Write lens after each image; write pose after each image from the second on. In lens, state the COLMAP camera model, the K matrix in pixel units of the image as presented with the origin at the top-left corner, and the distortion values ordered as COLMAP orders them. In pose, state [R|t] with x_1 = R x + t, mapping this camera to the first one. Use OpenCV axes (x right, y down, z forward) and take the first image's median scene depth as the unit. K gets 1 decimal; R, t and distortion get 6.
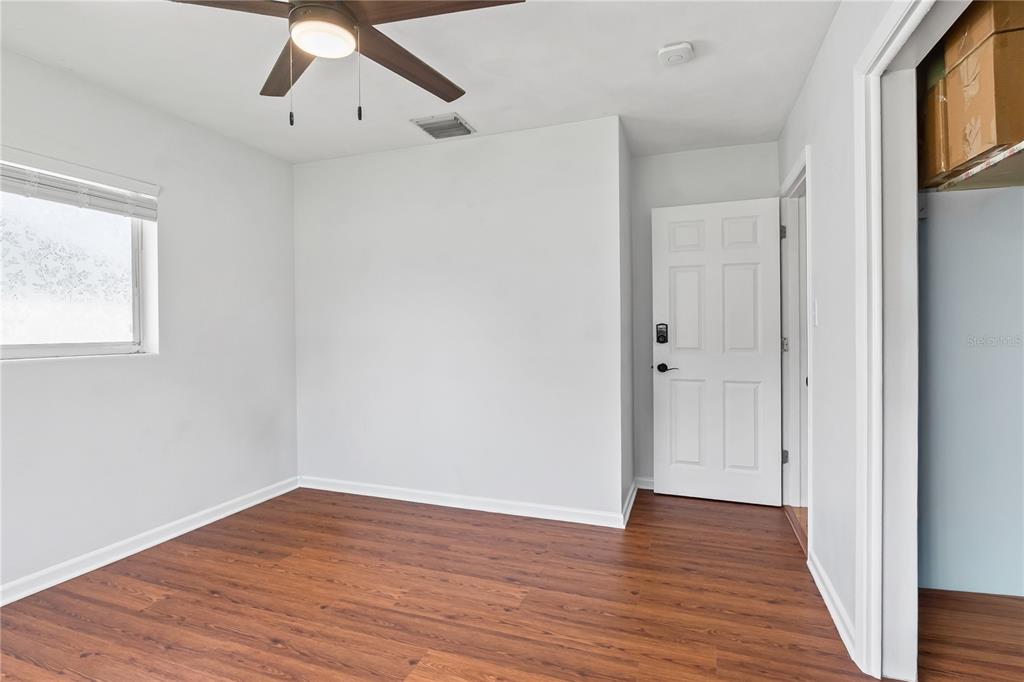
lens RADIAL K [[479.7, 0, 514.0], [0, 479.7, 334.2], [0, 0, 1]] dist [-0.007303, 0.001847]
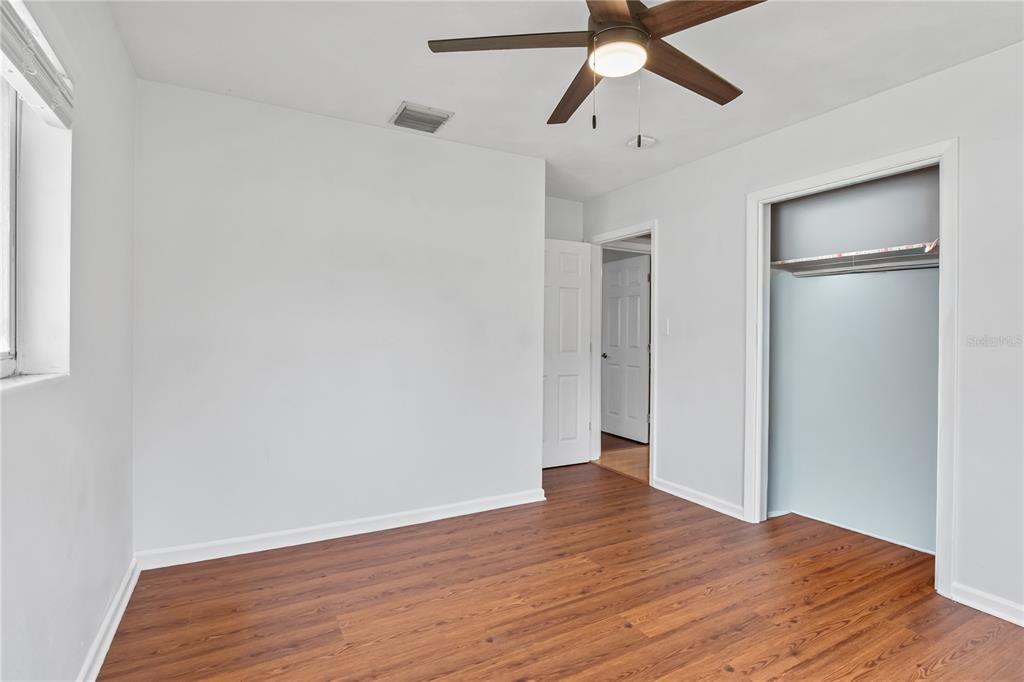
lens RADIAL K [[479.7, 0, 486.6], [0, 479.7, 336.7], [0, 0, 1]] dist [-0.007303, 0.001847]
pose [[0.686484, 0.007586, 0.727105, -0.985340], [-0.005016, 0.999971, -0.005697, -0.001034], [-0.727127, 0.000264, 0.686503, 0.350445]]
